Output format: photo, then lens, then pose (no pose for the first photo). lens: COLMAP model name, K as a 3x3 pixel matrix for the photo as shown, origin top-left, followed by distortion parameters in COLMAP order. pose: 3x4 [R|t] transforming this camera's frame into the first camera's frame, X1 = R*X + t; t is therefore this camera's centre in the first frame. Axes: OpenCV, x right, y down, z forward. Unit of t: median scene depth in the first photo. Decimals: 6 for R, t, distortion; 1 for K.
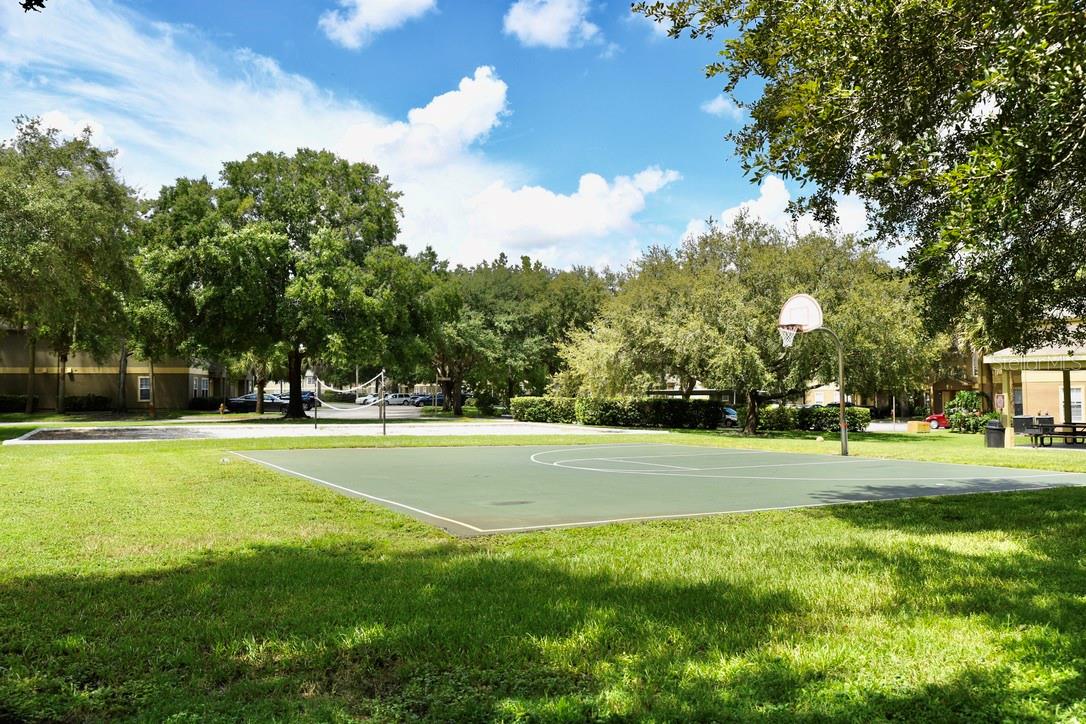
lens RADIAL K [[899.7, 0, 543.4], [0, 899.7, 351.1], [0, 0, 1]] dist [-0.099586, 0.151654]
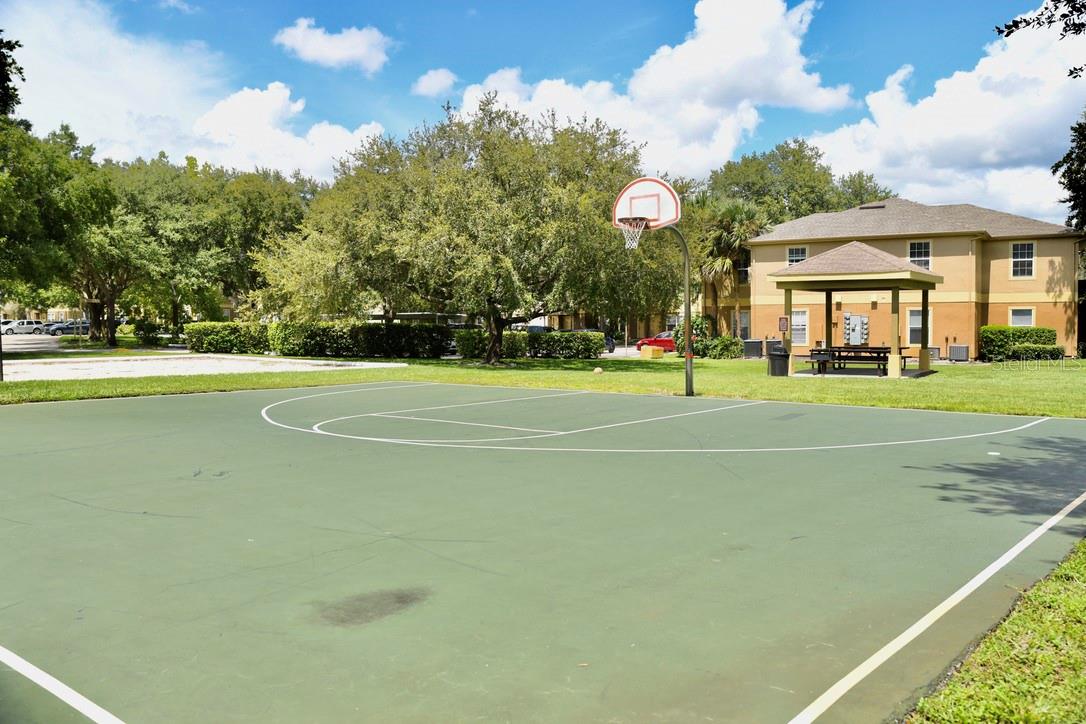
lens RADIAL K [[899.7, 0, 543.4], [0, 899.7, 351.1], [0, 0, 1]] dist [-0.099586, 0.151654]
pose [[0.933098, -0.016561, 0.359242, -0.023142], [-0.013404, 0.996643, 0.080761, 0.008425], [-0.359373, -0.080173, 0.929744, 0.149513]]
